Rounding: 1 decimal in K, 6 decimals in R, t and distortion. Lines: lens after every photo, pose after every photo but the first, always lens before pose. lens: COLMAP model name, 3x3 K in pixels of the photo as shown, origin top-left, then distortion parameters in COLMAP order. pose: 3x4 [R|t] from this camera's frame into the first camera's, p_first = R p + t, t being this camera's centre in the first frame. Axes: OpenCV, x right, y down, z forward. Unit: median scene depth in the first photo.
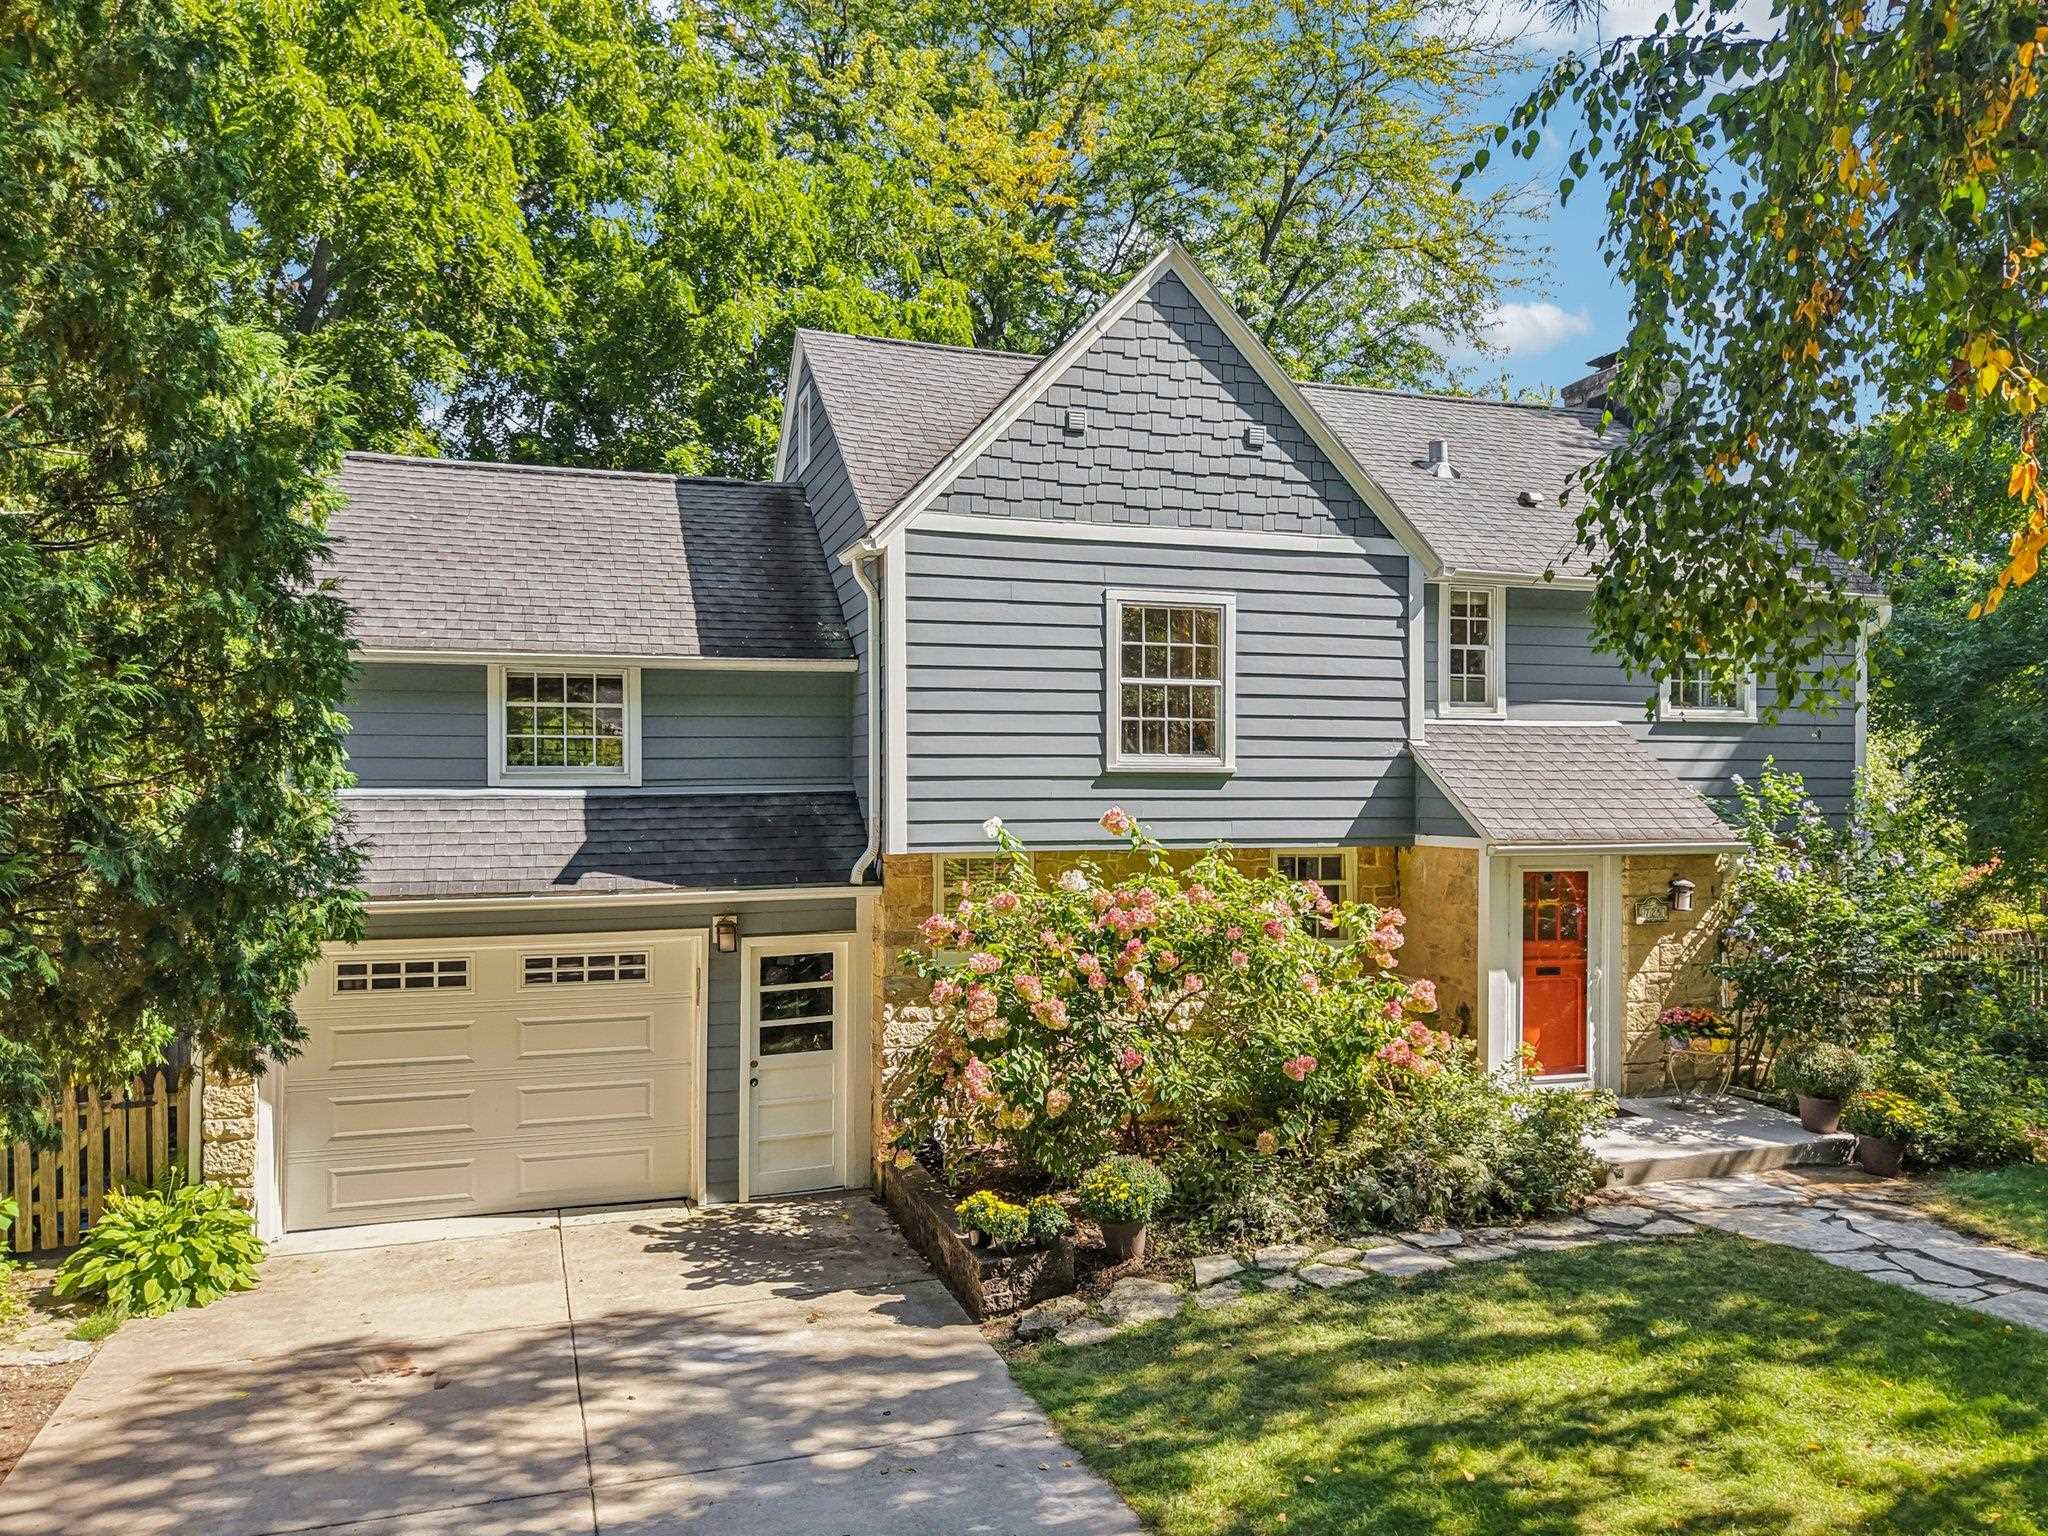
lens RADIAL K [[1416.8, 0, 1010.4], [0, 1416.8, 806.8], [0, 0, 1]] dist [0.015168, 0.001173]
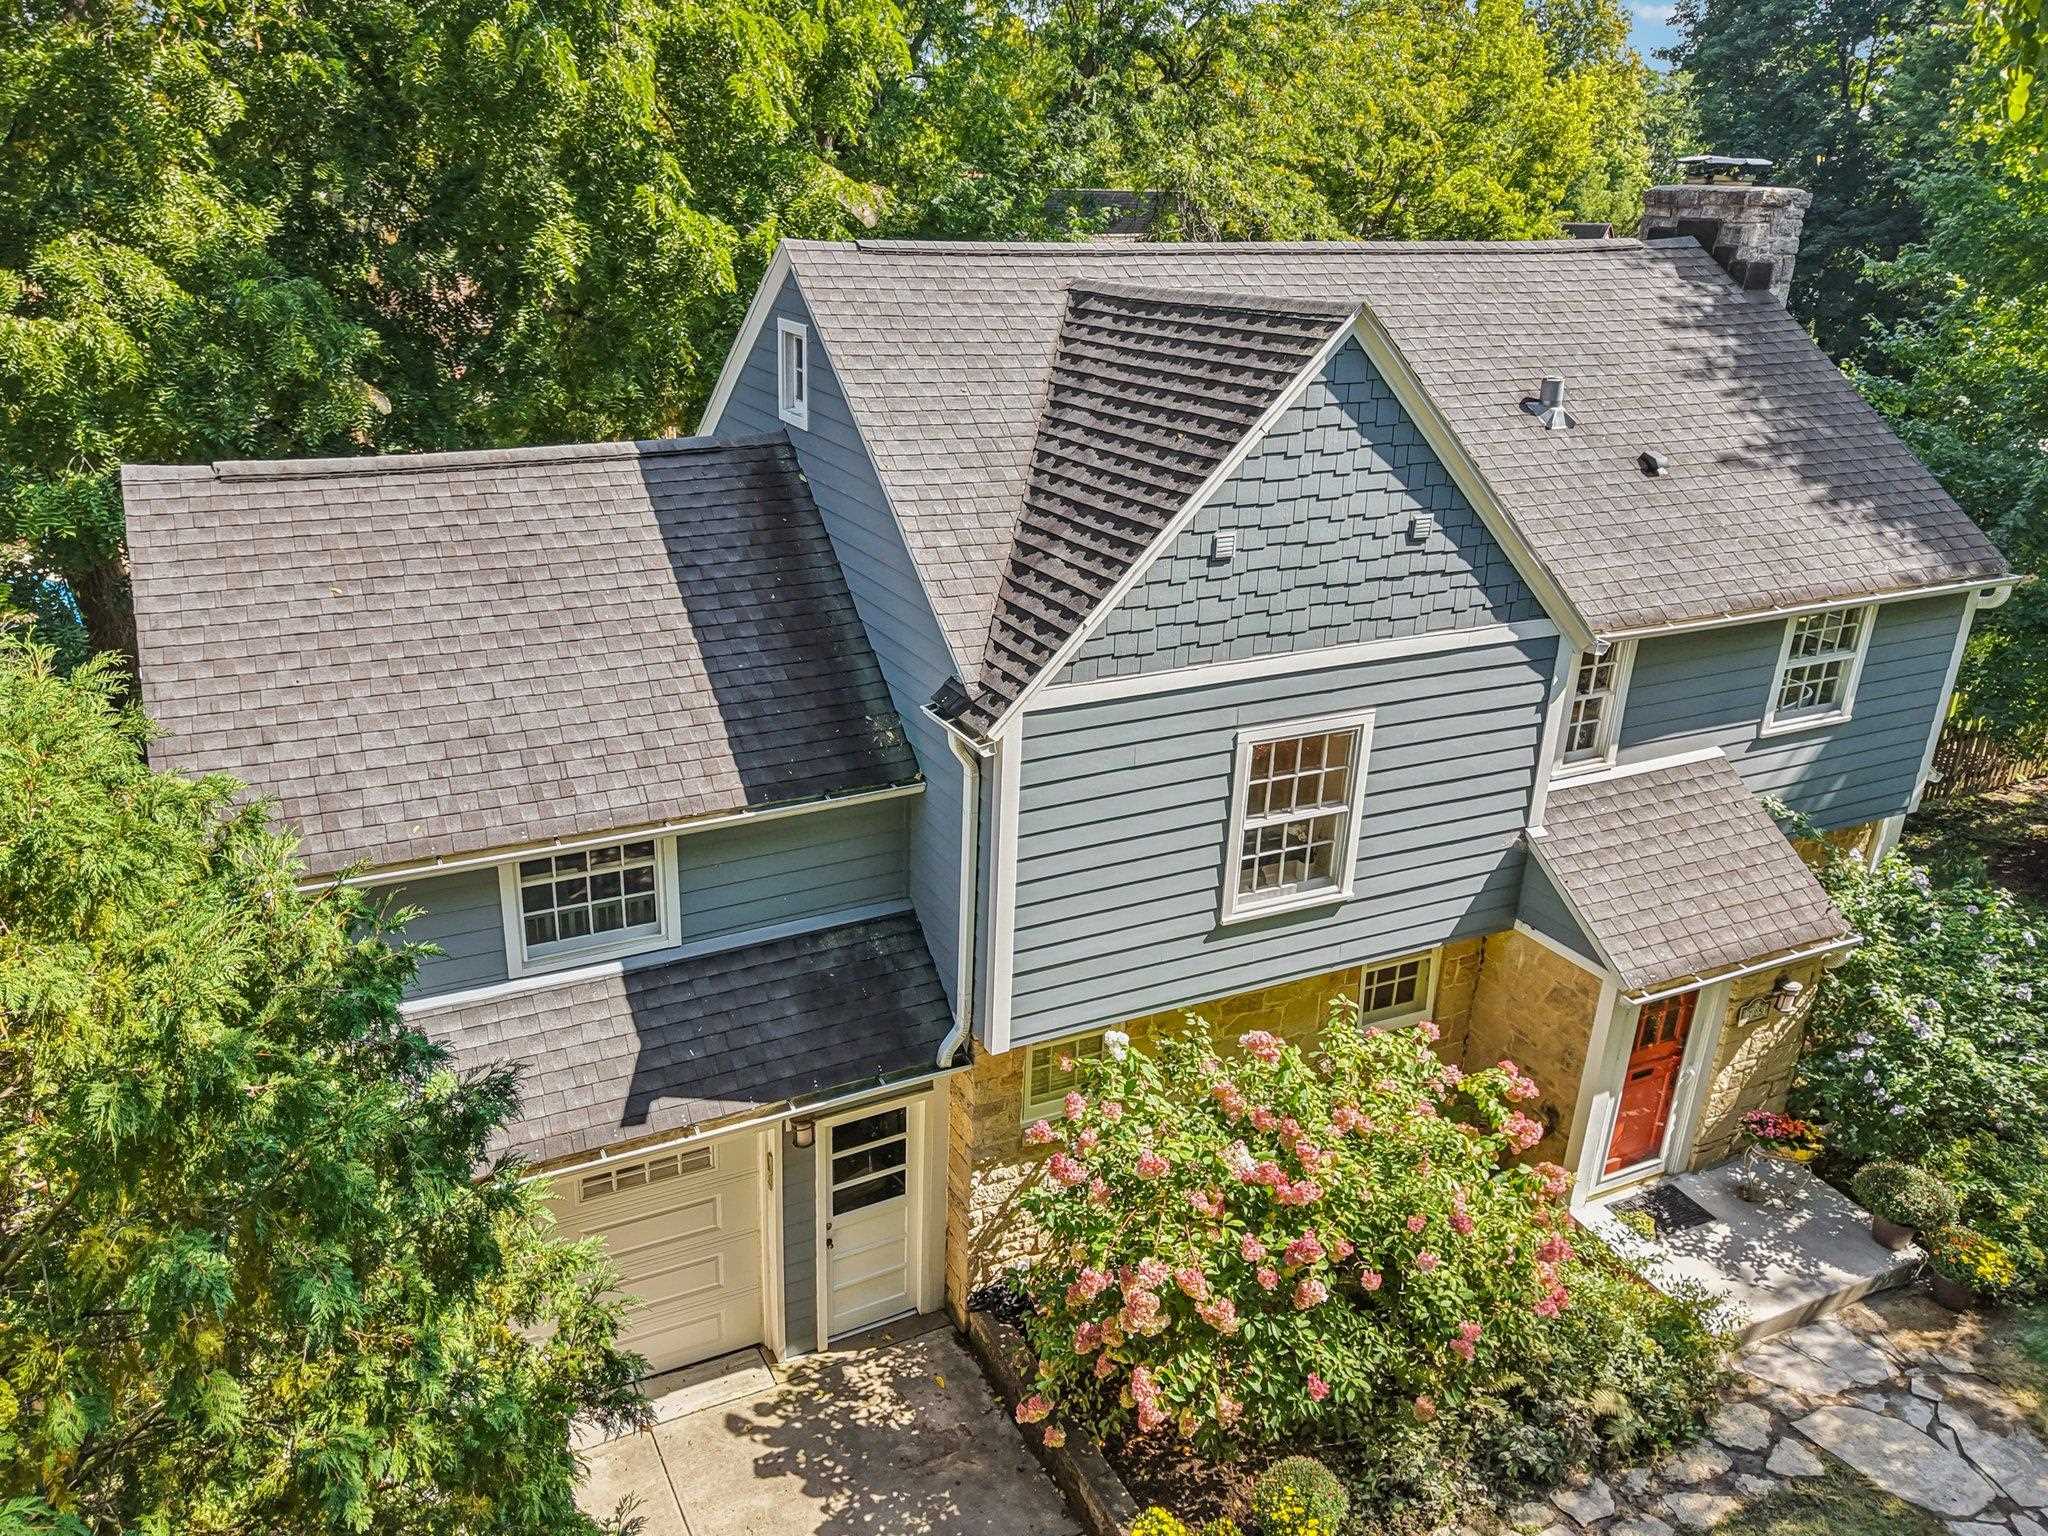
lens RADIAL K [[1449.8, 0, 908.2], [0, 1449.8, 768.5], [0, 0, 1]] dist [0.000688, -0.002886]
pose [[0.994910, -0.033902, 0.094889, -0.205856], [-0.001555, 0.936422, 0.350873, -0.428382], [-0.100751, -0.349234, 0.931603, 0.209777]]
